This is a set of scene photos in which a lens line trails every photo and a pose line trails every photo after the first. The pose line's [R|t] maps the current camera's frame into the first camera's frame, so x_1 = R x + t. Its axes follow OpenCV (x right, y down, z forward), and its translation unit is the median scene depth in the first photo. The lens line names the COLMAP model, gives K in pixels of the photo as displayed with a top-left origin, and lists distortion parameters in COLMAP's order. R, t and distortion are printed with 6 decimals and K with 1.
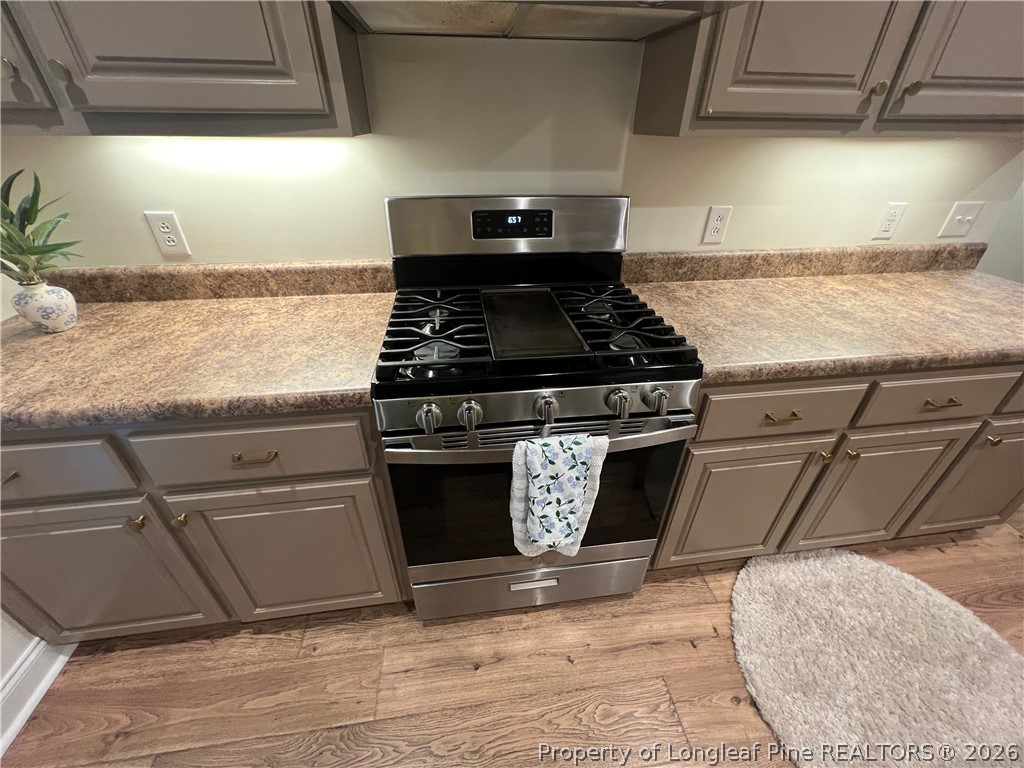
lens RADIAL K [[411.2, 0, 512.9], [0, 411.2, 385.3], [0, 0, 1]] dist [0.000381, -0.000266]
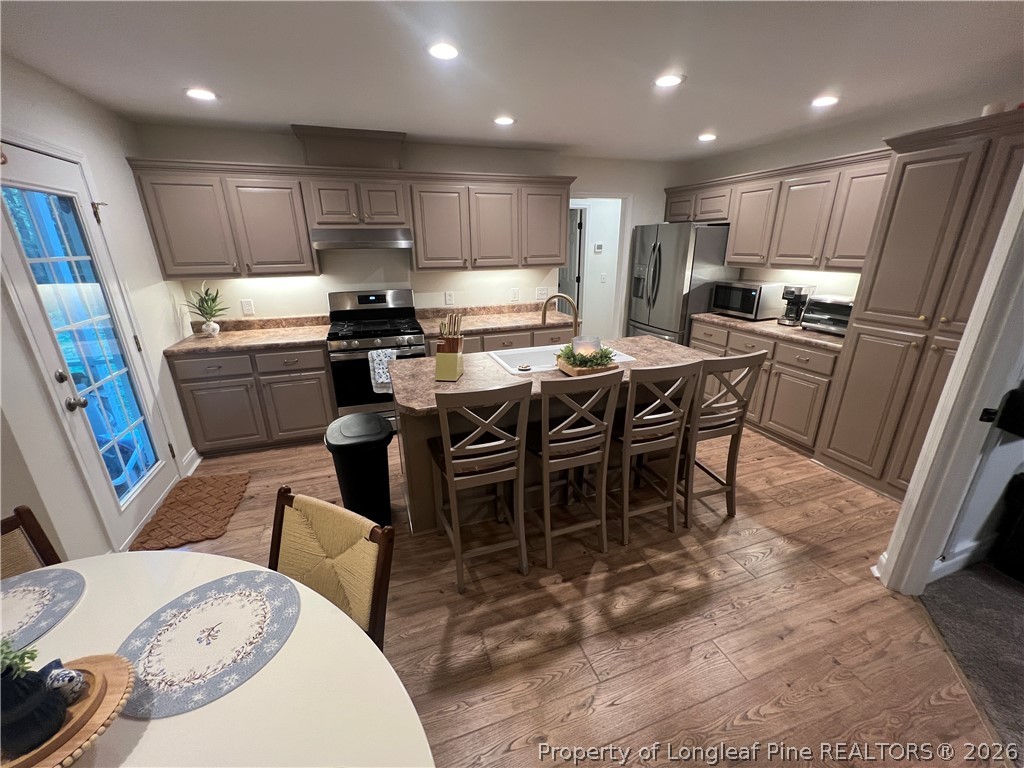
lens RADIAL K [[411.2, 0, 514.2], [0, 411.2, 384.7], [0, 0, 1]] dist [0.000381, -0.000266]
pose [[0.980020, -0.079594, 0.182279, 0.467832], [0.119262, 0.968573, -0.218271, 1.104845], [-0.159177, 0.235649, 0.958714, -2.115227]]
